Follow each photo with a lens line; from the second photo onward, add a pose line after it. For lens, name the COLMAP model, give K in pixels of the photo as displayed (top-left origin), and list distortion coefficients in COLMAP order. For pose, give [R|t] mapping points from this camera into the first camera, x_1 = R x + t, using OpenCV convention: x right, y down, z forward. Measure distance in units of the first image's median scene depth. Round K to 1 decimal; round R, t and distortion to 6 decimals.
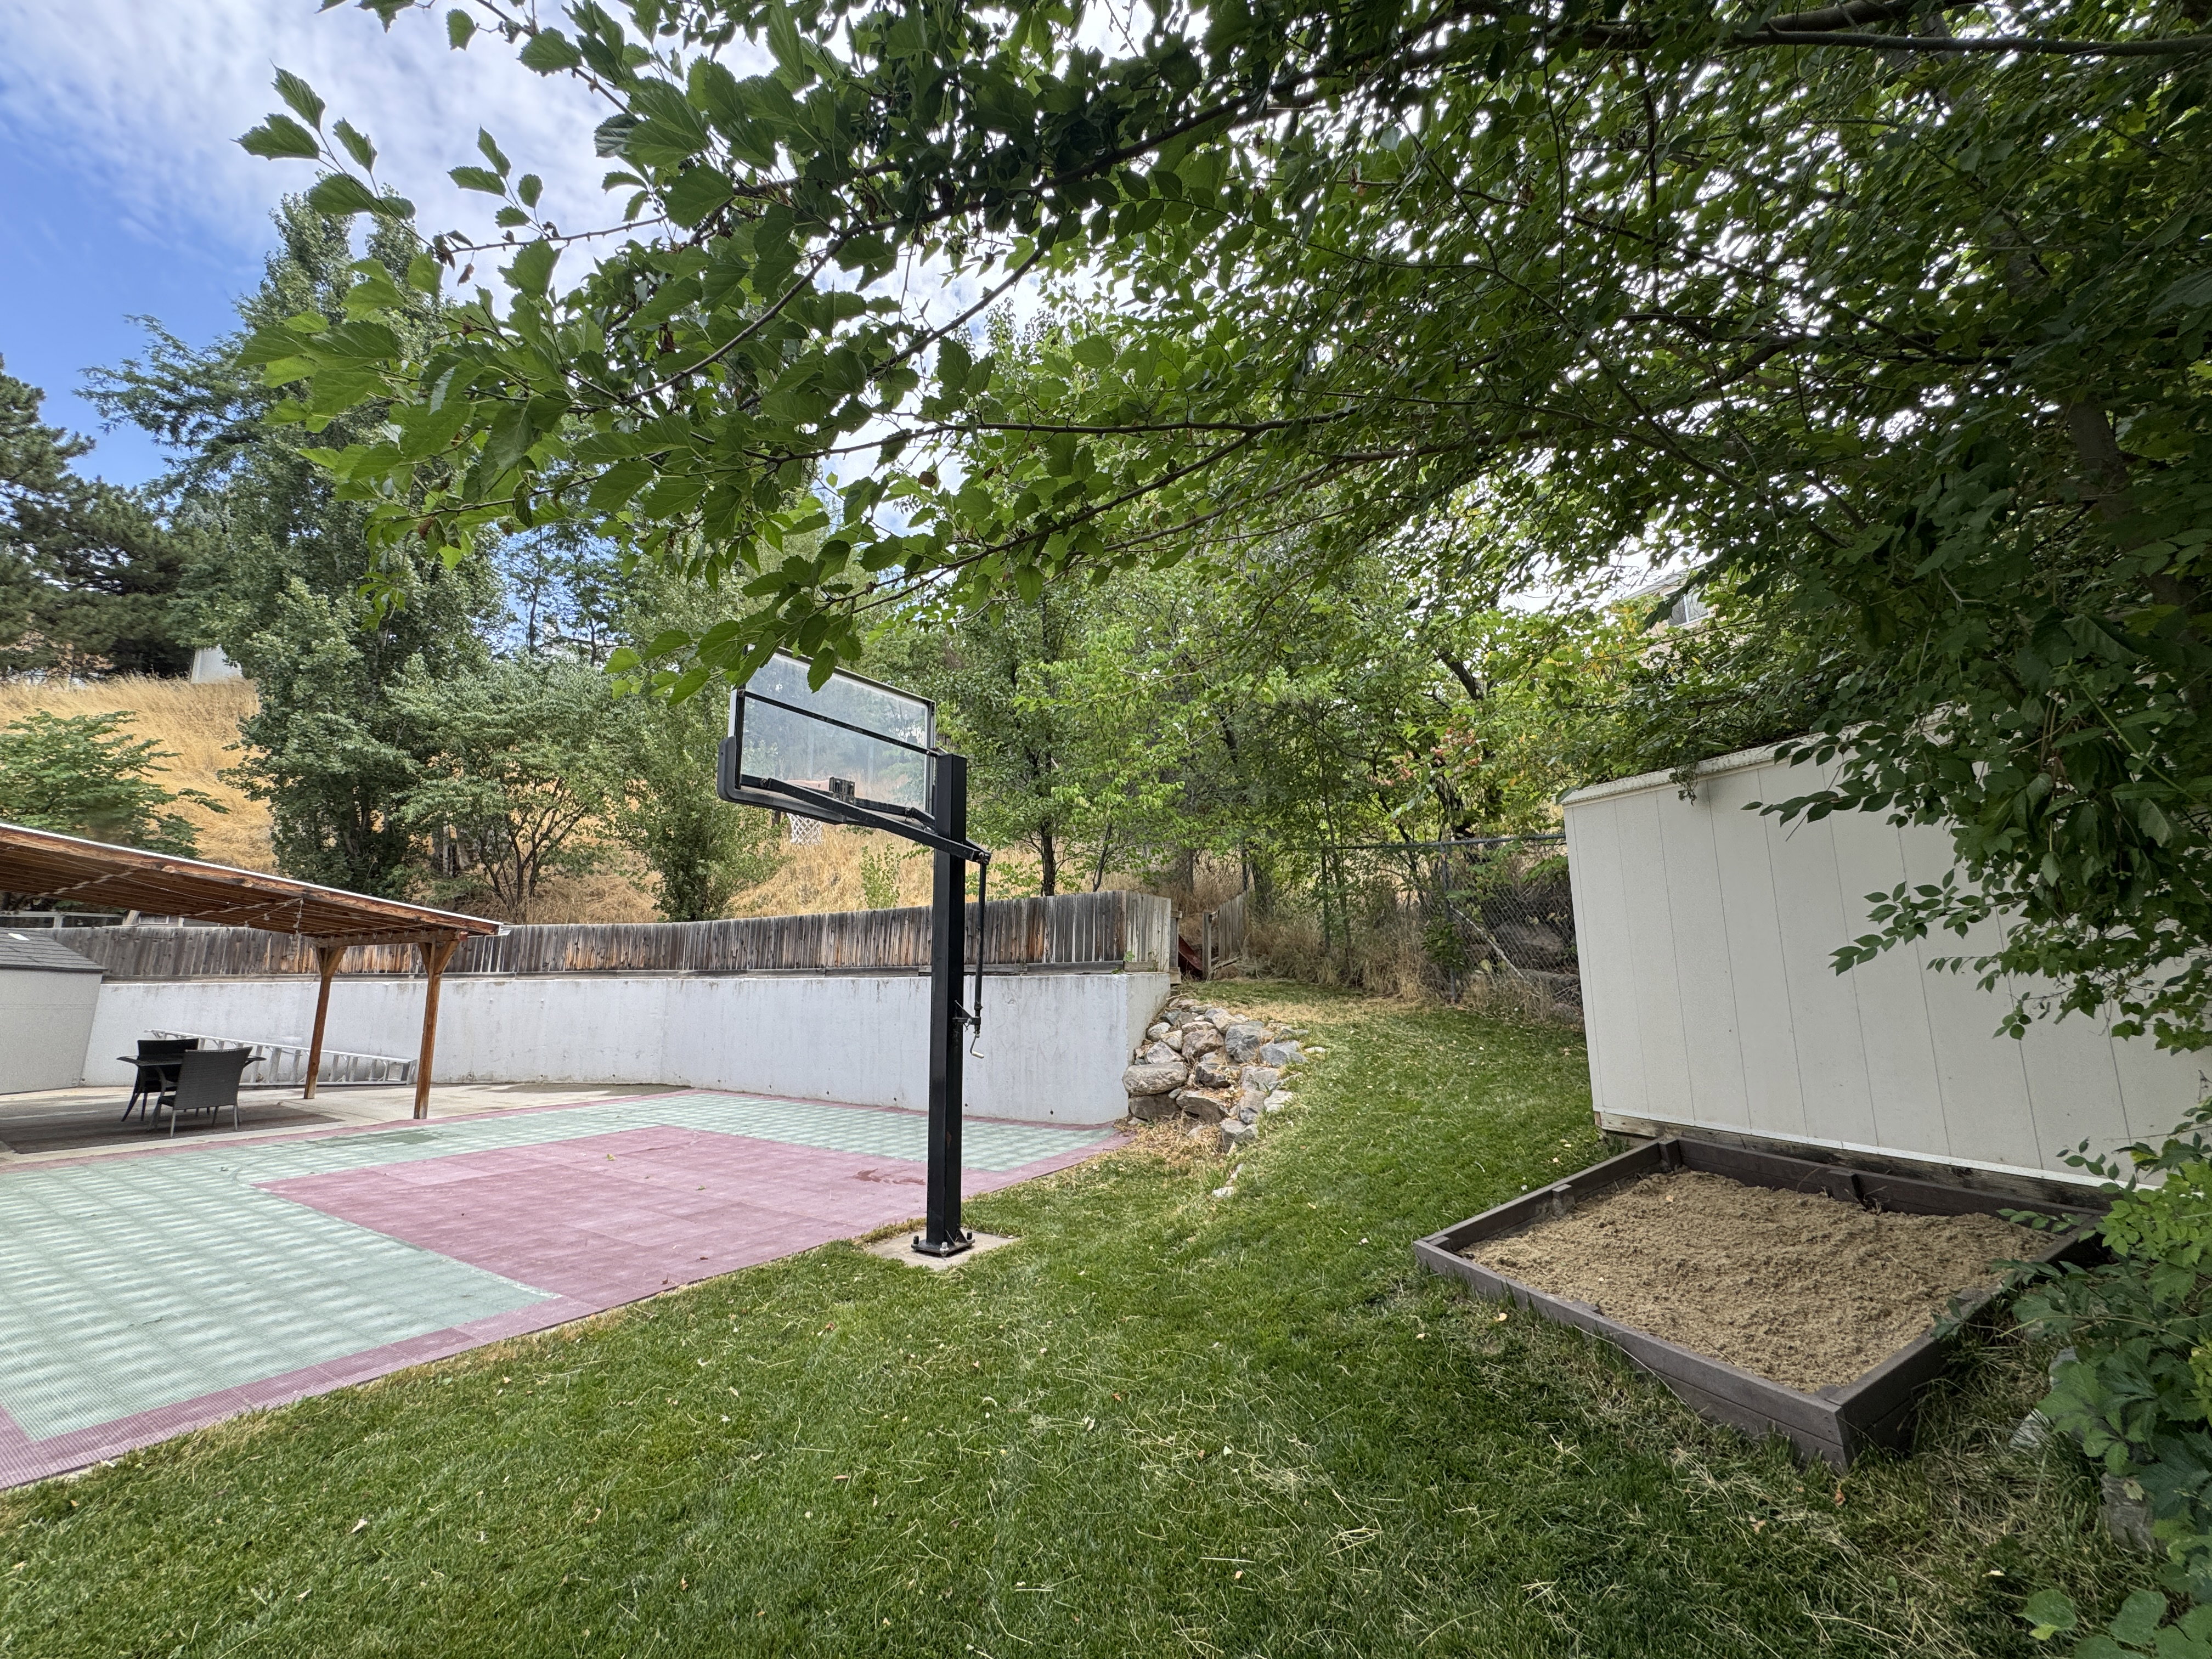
lens RADIAL K [[881.9, 0, 1104.4], [0, 881.9, 823.1], [0, 0, 1]] dist [-0.005080, 0.000407]
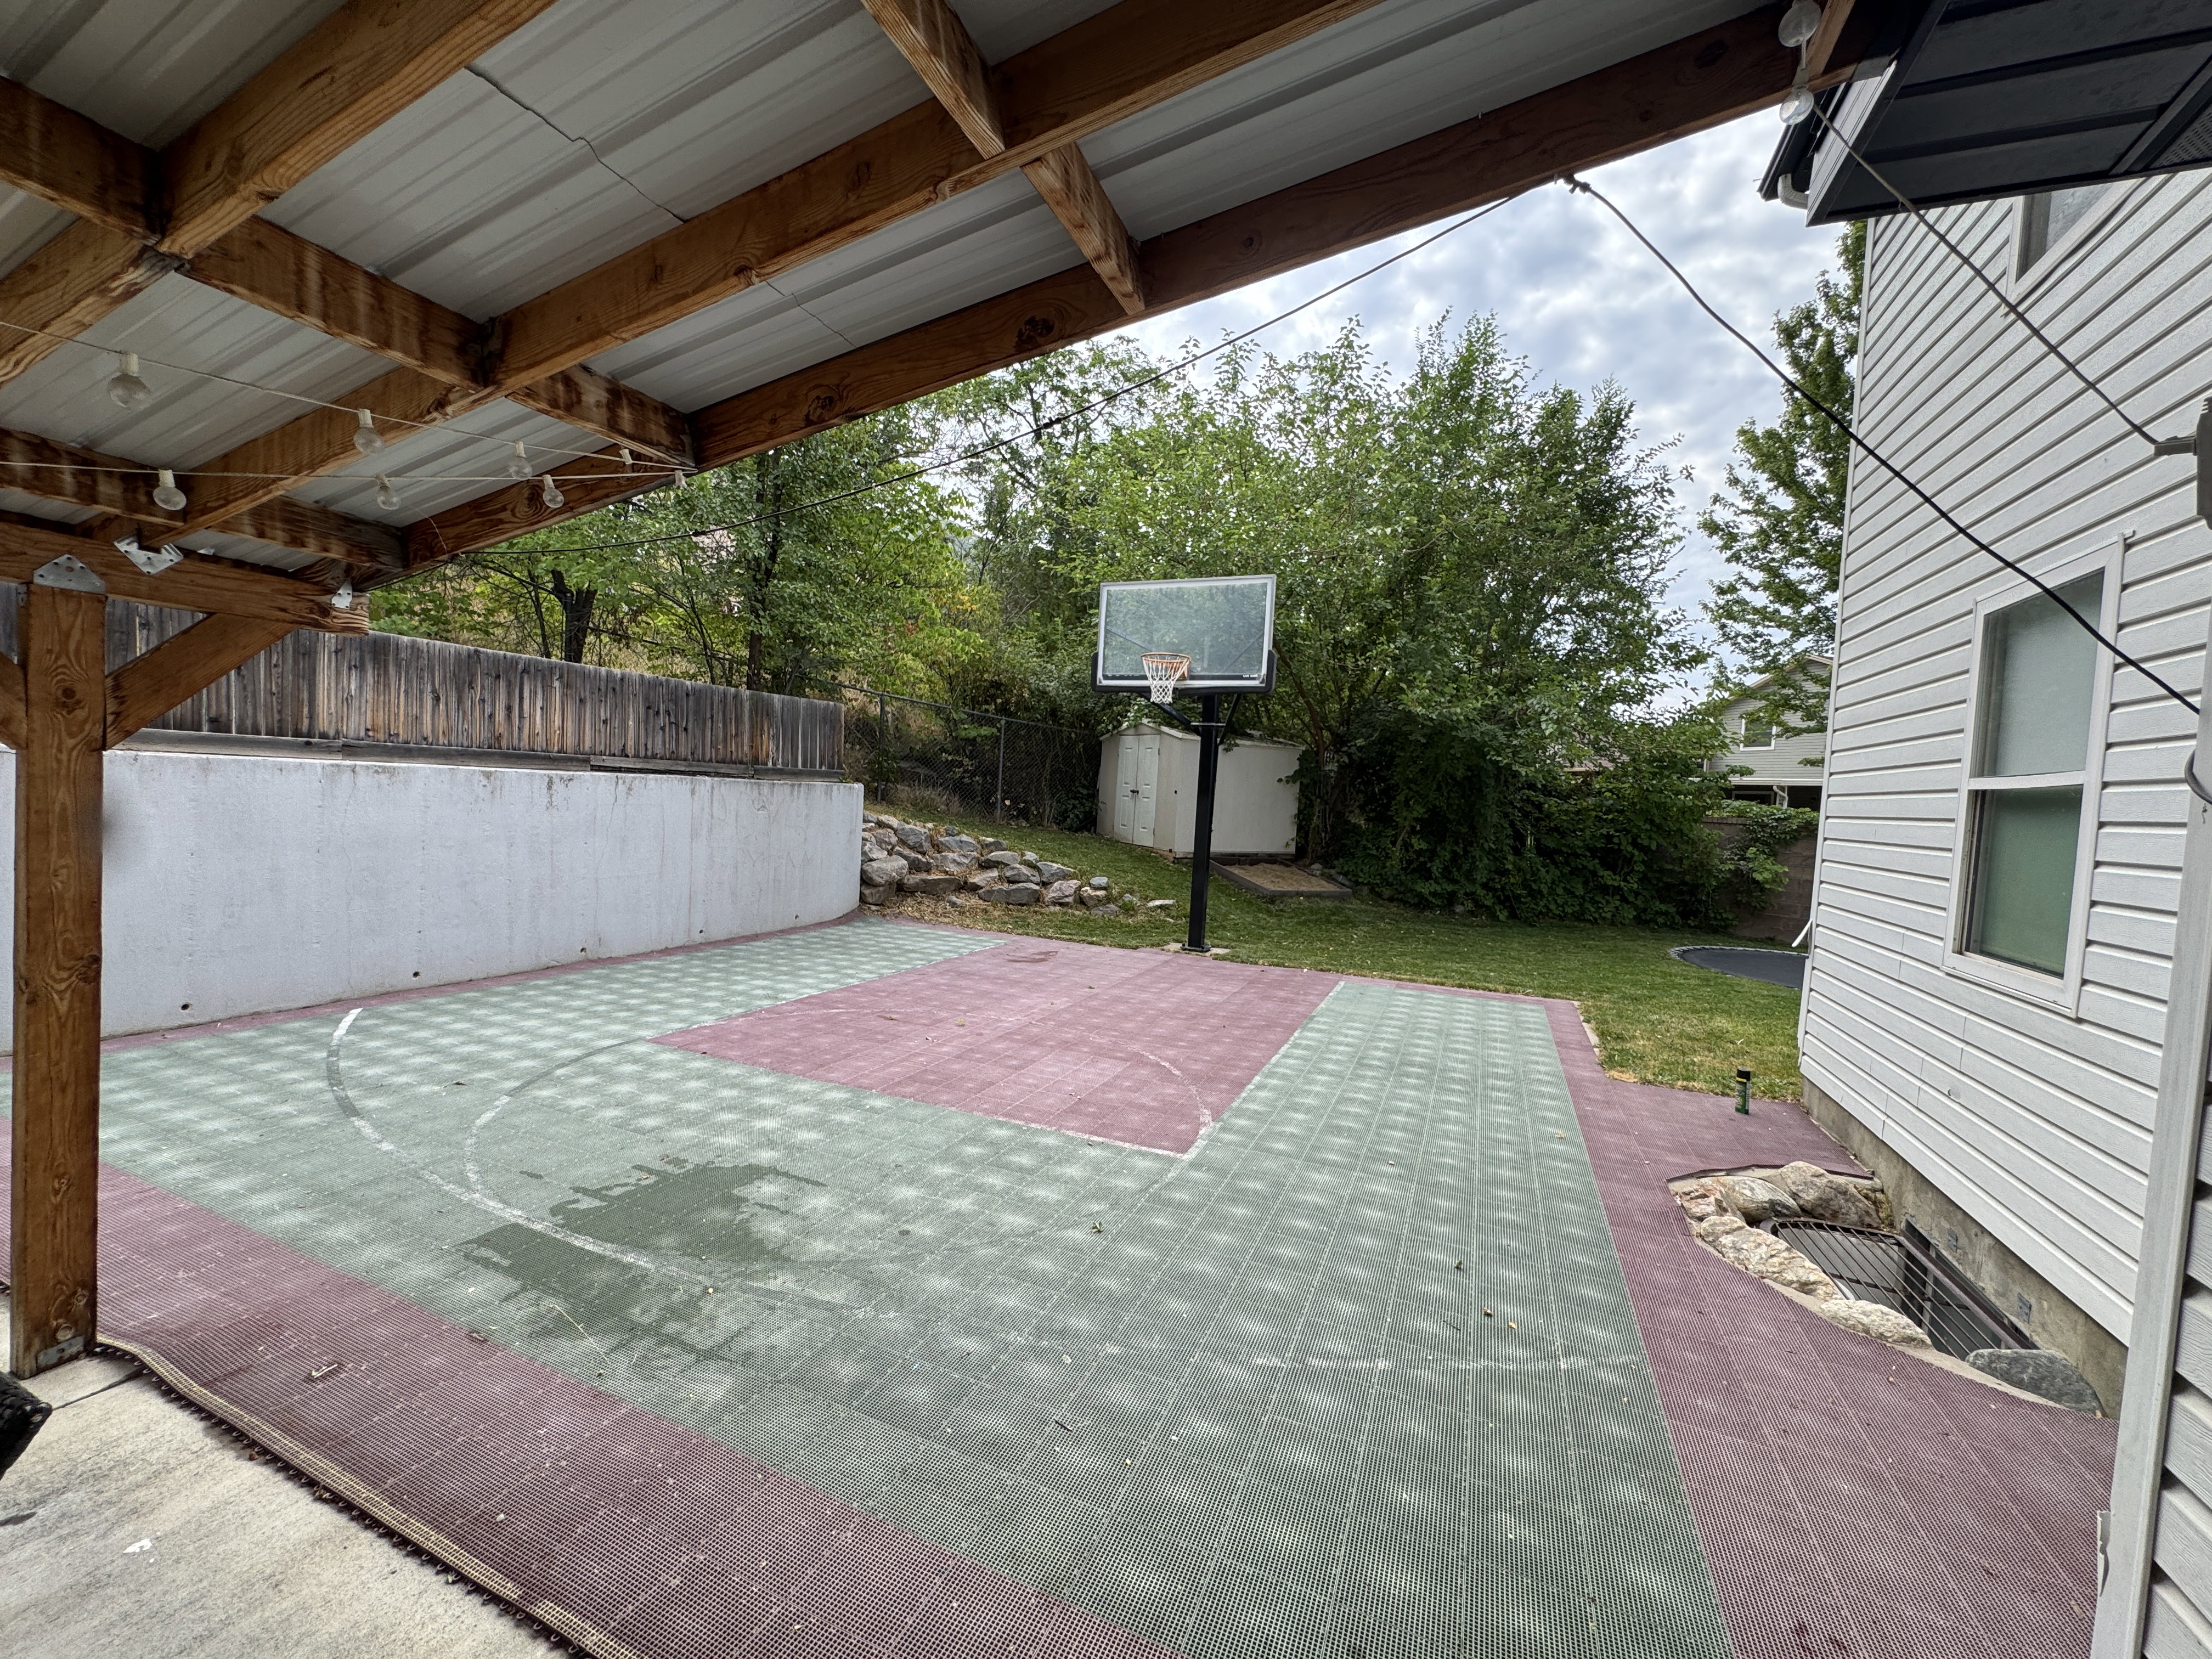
lens RADIAL K [[881.9, 0, 1096.1], [0, 881.9, 828.9], [0, 0, 1]] dist [-0.005080, 0.000407]
pose [[-0.138941, -0.042486, 0.989389, -0.707221], [-0.224913, 0.974325, 0.010254, 0.094041], [-0.964422, -0.221102, -0.144930, 0.545649]]
